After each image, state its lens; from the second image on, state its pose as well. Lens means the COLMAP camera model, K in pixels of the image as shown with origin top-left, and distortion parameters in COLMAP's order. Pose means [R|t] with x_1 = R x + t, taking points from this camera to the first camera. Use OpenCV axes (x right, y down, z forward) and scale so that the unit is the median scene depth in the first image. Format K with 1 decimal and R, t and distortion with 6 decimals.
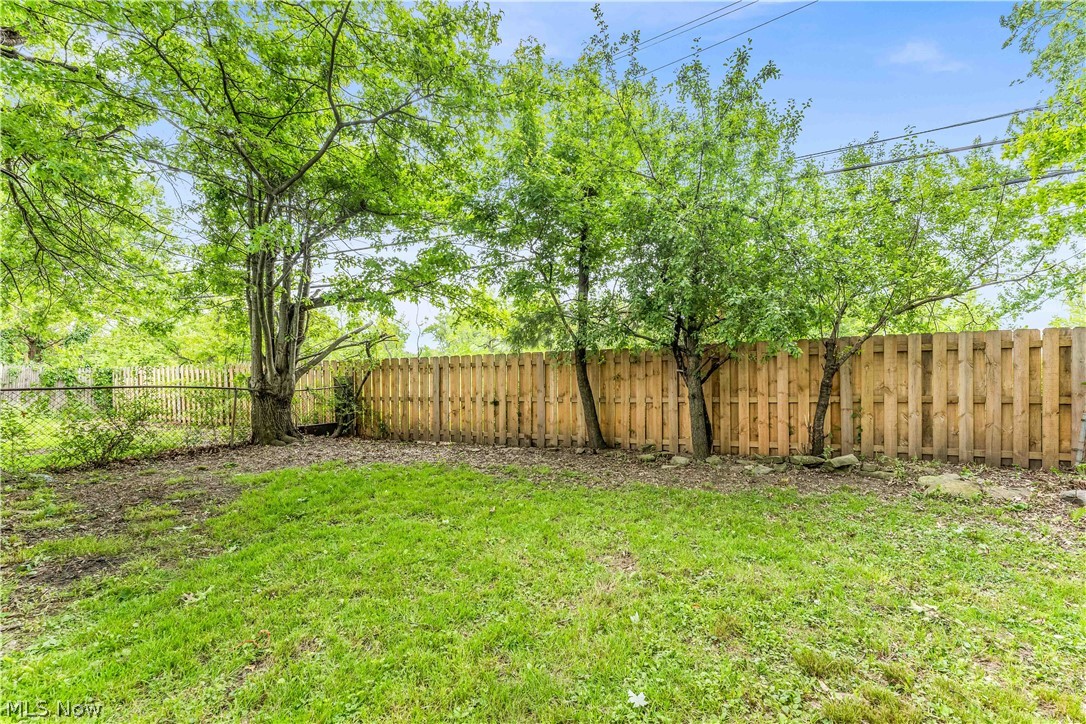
lens RADIAL K [[444.6, 0, 539.1], [0, 444.6, 383.7], [0, 0, 1]] dist [-0.007587, -0.000153]
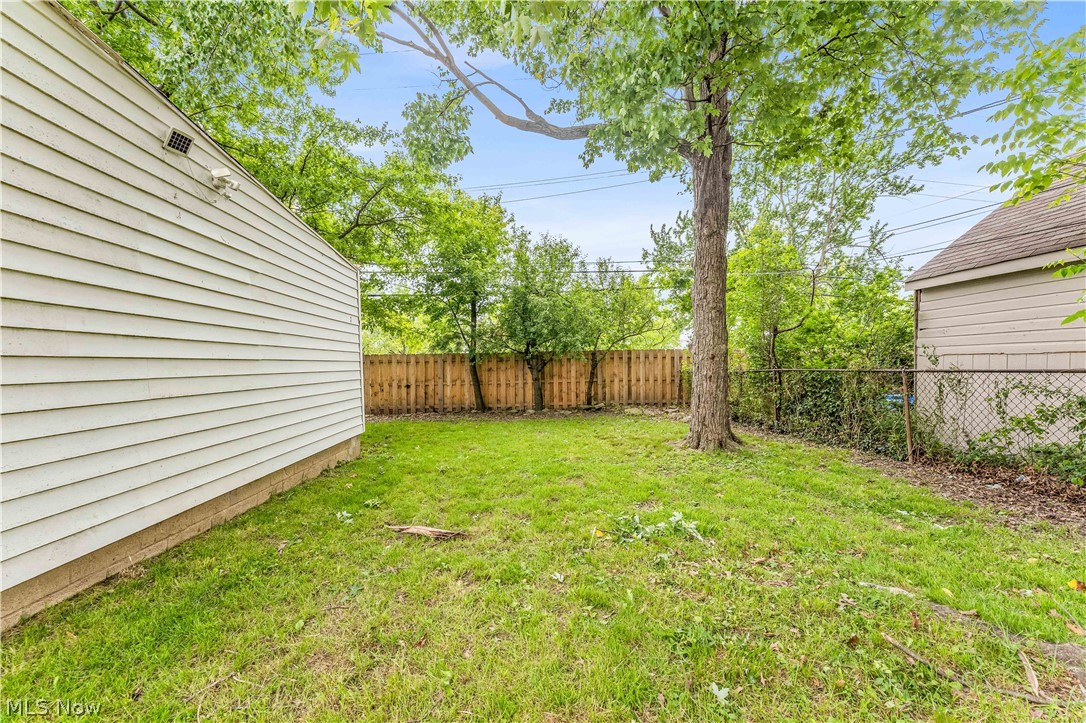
lens RADIAL K [[444.6, 0, 538.8], [0, 444.6, 364.2], [0, 0, 1]] dist [-0.007587, -0.000153]
pose [[0.888129, 0.002017, 0.459591, -0.522979], [0.006869, 0.999820, -0.017664, -0.003266], [-0.459544, 0.018845, 0.887955, -0.728176]]
